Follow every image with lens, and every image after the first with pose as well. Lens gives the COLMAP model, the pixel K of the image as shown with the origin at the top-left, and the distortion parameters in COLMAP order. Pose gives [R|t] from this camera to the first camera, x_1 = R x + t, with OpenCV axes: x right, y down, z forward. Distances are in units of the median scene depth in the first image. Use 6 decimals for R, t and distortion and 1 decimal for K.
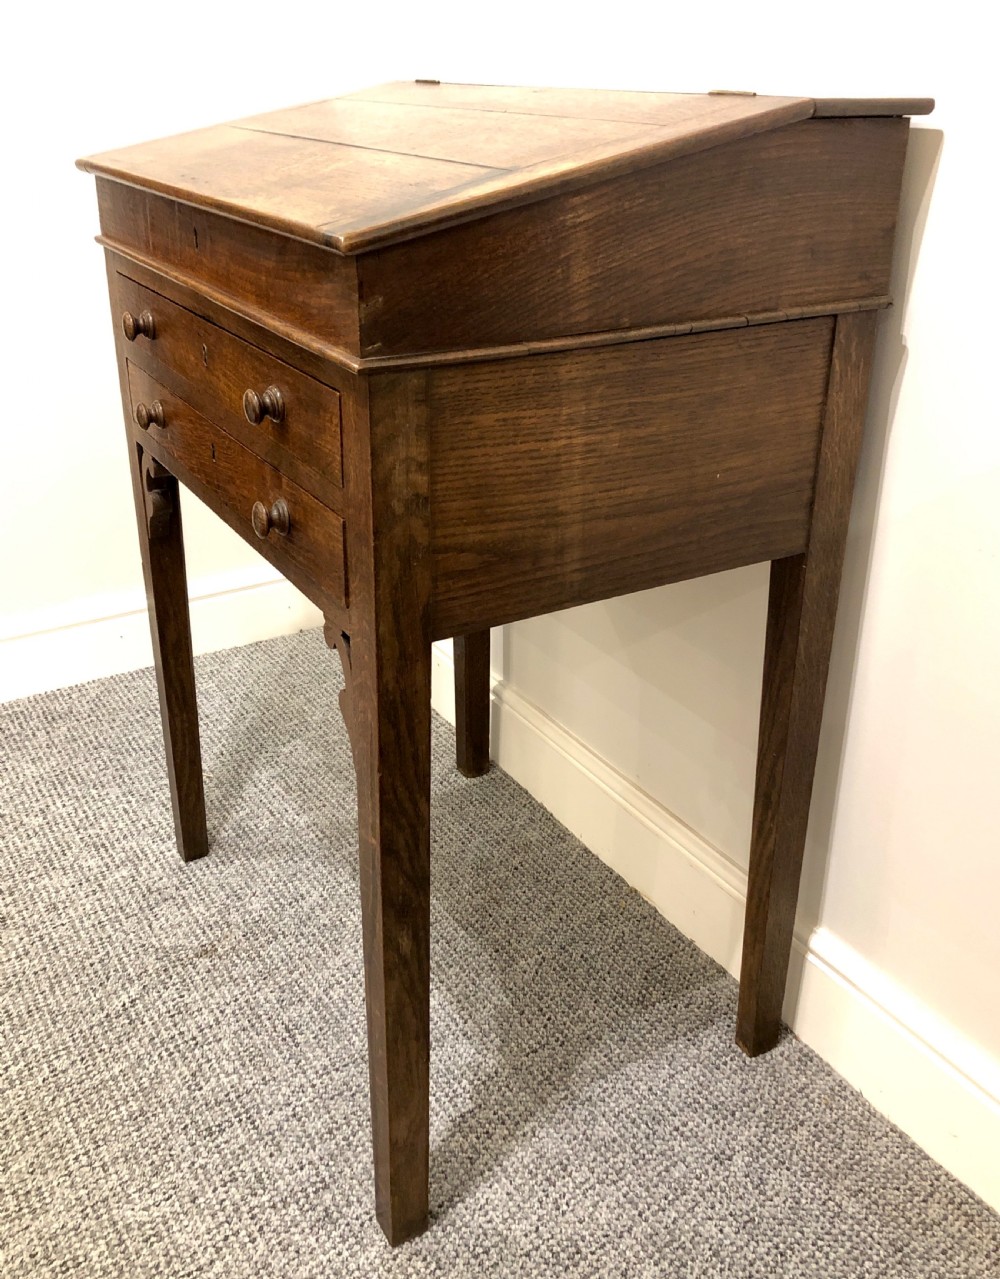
lens RADIAL K [[1211.8, 0, 483.6], [0, 1211.8, 544.0], [0, 0, 1]] dist [0.020359, 0.000000]
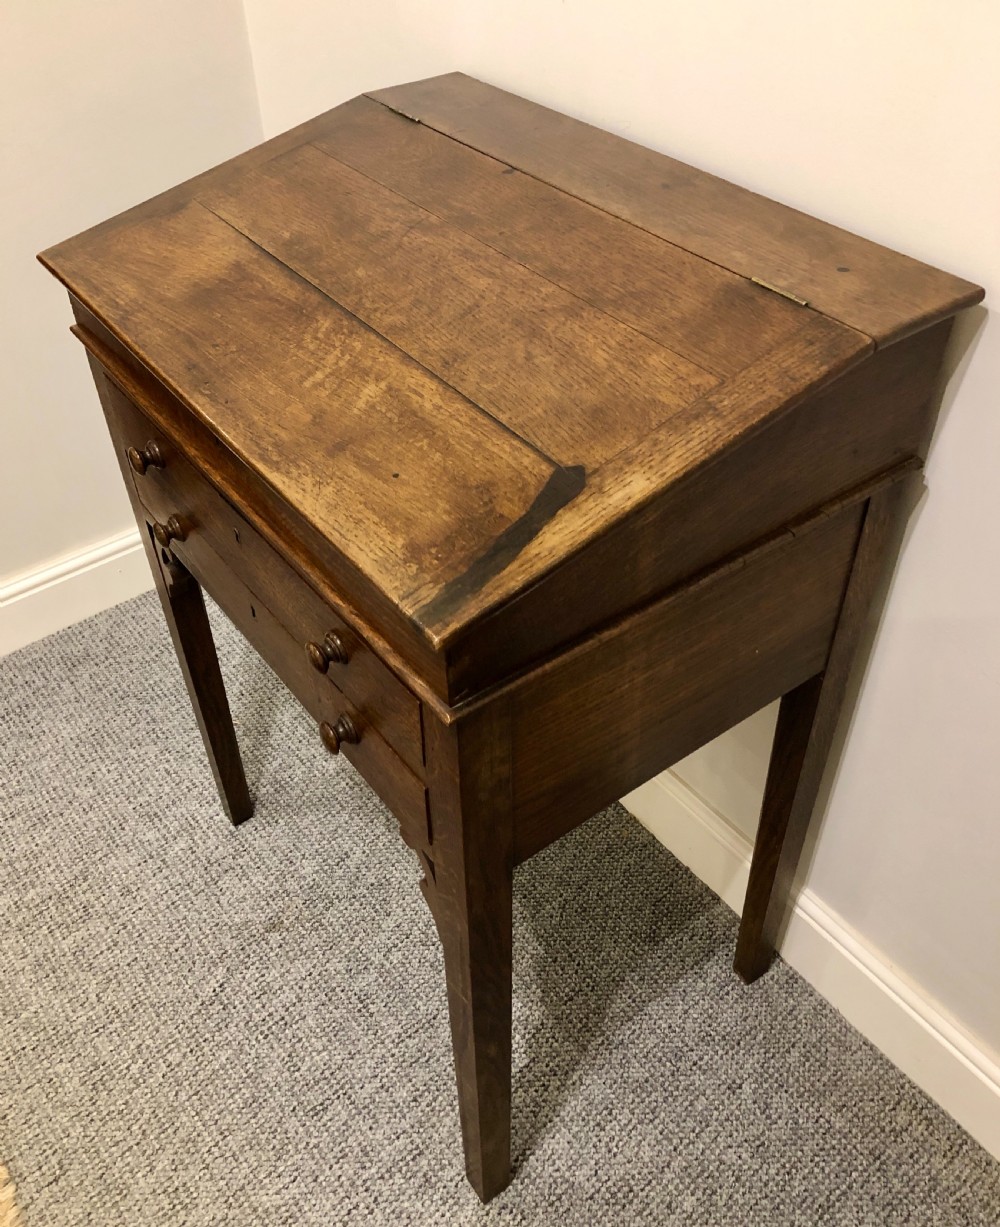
lens RADIAL K [[1121.6, 0, 494.3], [0, 1121.6, 570.7], [0, 0, 1]] dist [0.020124, 0.000000]
pose [[0.993649, -0.088485, 0.069510, -0.073739], [0.062006, 0.946074, 0.317961, -0.343533], [-0.093896, -0.311631, 0.945552, 0.089733]]
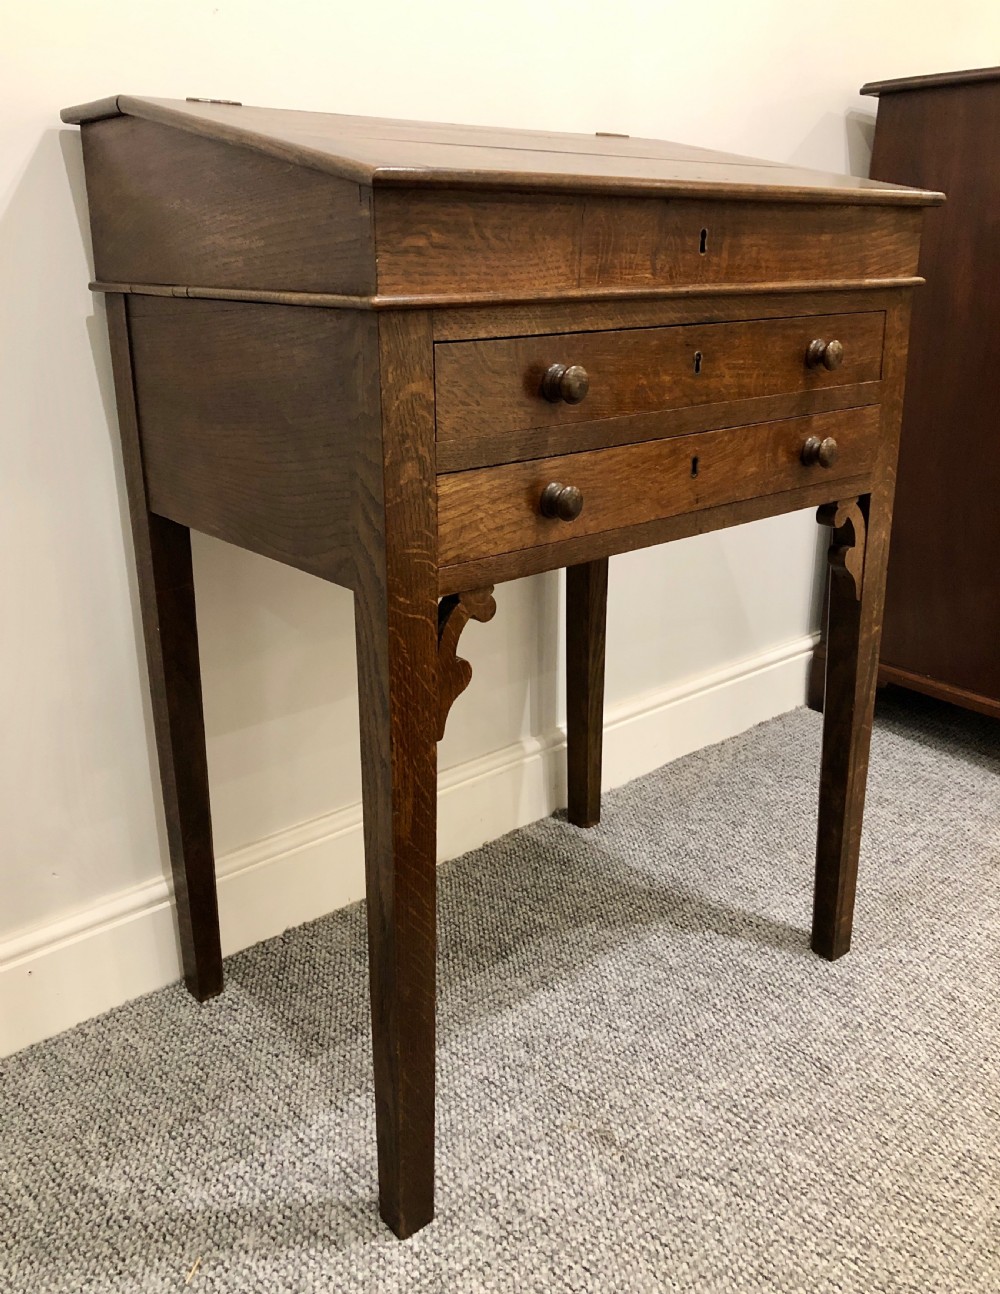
lens RADIAL K [[1123.7, 0, 477.0], [0, 1123.7, 592.0], [0, 0, 1]] dist [-0.002502, 0.003814]
pose [[-0.160794, -0.288163, 0.943985, -0.928061], [0.374338, 0.867165, 0.328475, -0.301609], [-0.913245, 0.406186, -0.031564, 1.067036]]
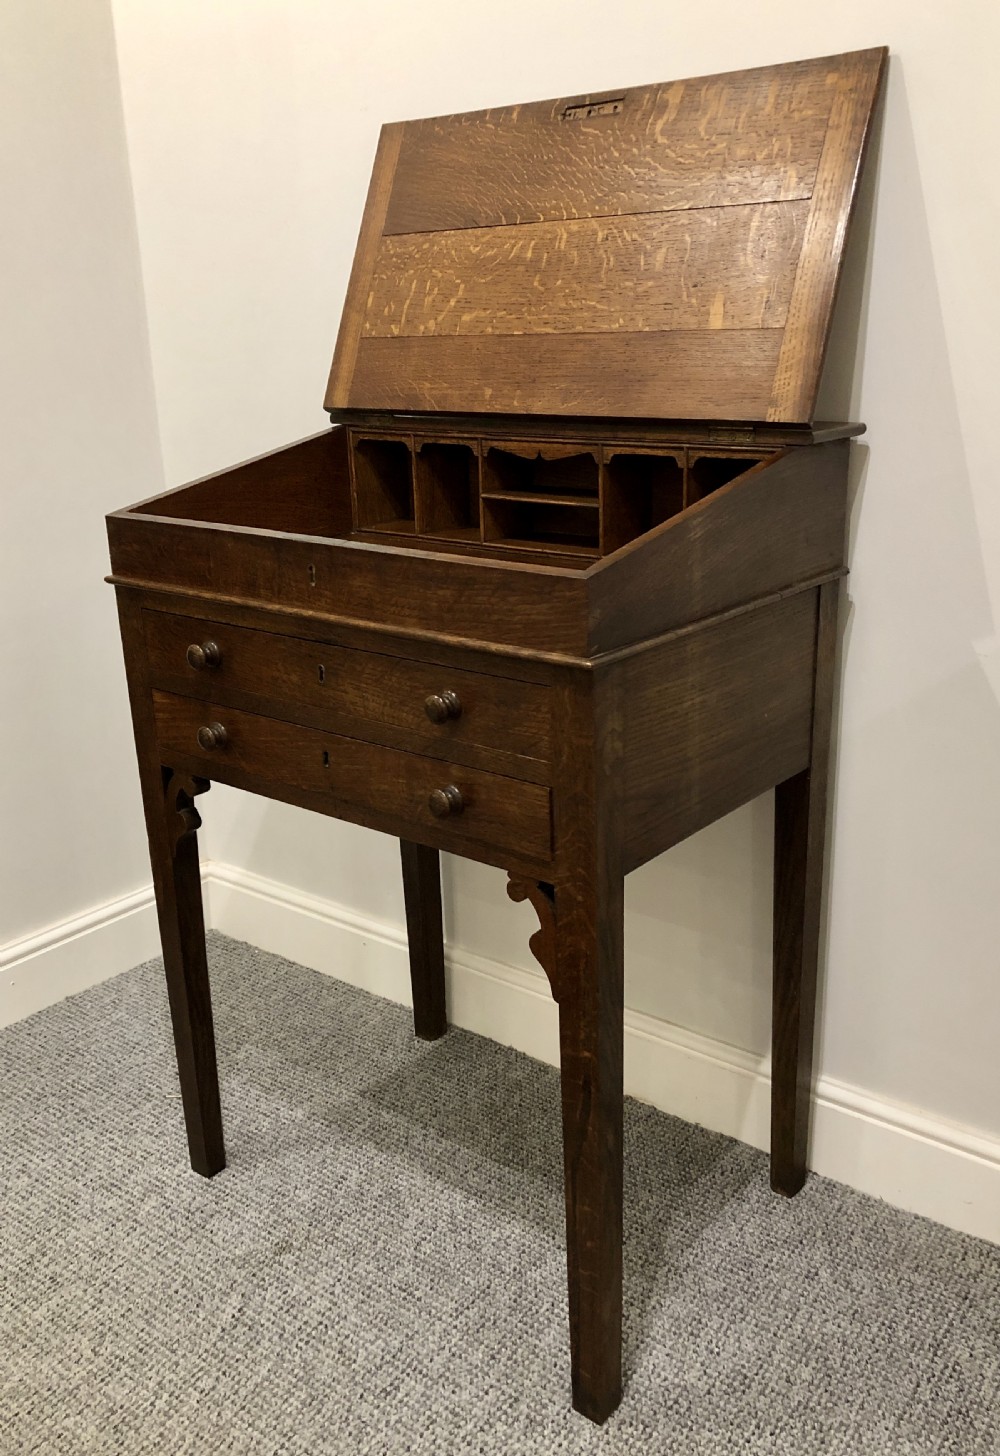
lens RADIAL K [[1281.3, 0, 522.3], [0, 1281.3, 707.2], [0, 0, 1]] dist [0.018252, 0.009428]
pose [[0.931346, -0.132070, 0.339342, -0.390438], [0.161259, 0.985137, -0.059174, -0.019792], [-0.326483, 0.109833, 0.938800, -0.150772]]
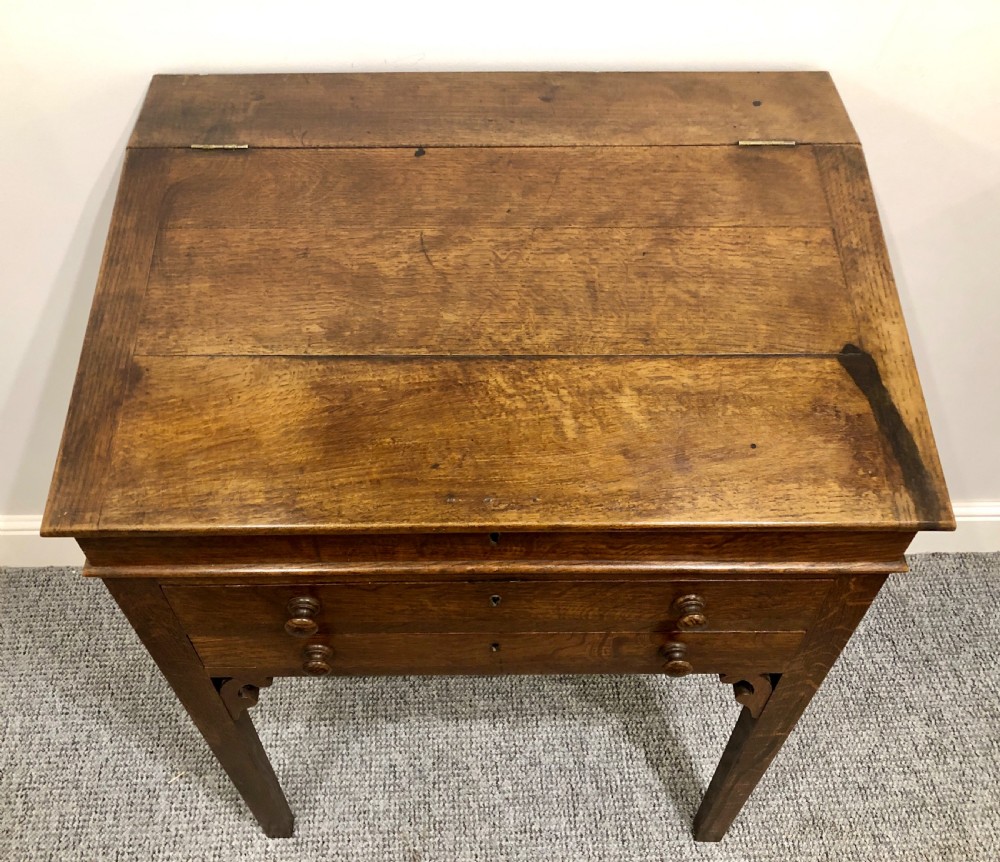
lens RADIAL K [[953.5, 0, 481.9], [0, 953.5, 430.0], [0, 0, 1]] dist [0.013858, 0.000000]
pose [[0.498537, -0.678694, 0.539291, -0.474298], [0.327158, 0.723415, 0.607978, -0.621695], [-0.802763, -0.126666, 0.582689, 0.480795]]
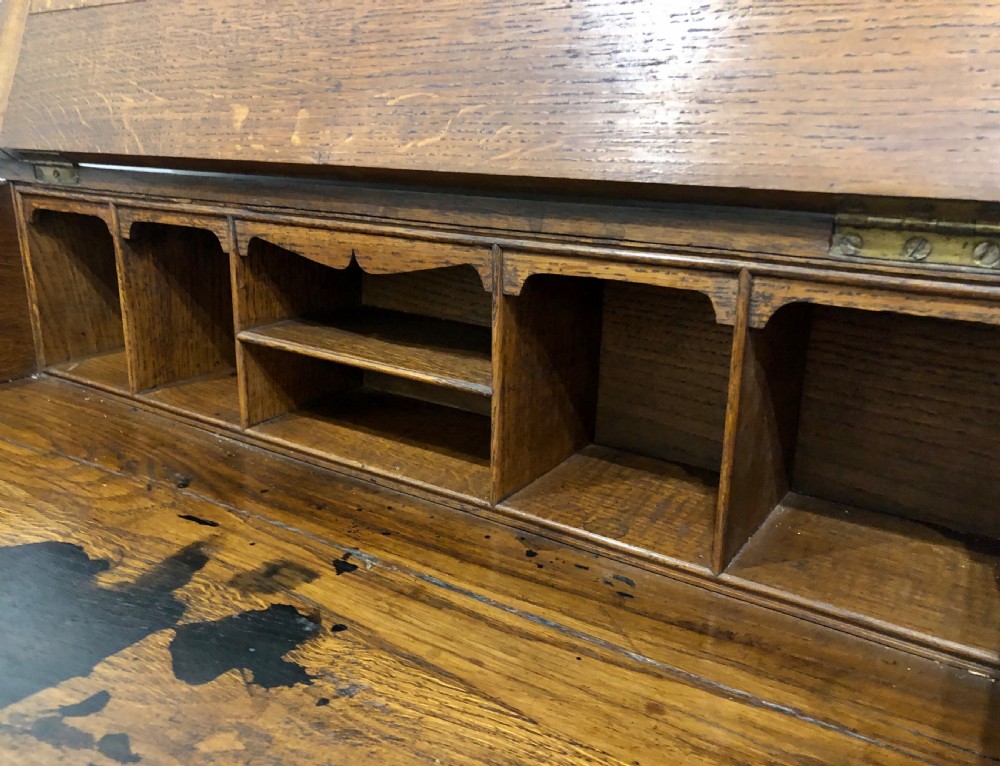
lens RADIAL K [[868.4, 0, 474.4], [0, 868.4, 368.7], [0, 0, 1]] dist [-0.002502, 0.003814]
pose [[0.906625, -0.121245, 0.404143, -0.047114], [0.155683, 0.986366, -0.053333, -0.246603], [-0.392166, 0.111272, 0.913140, 0.593641]]
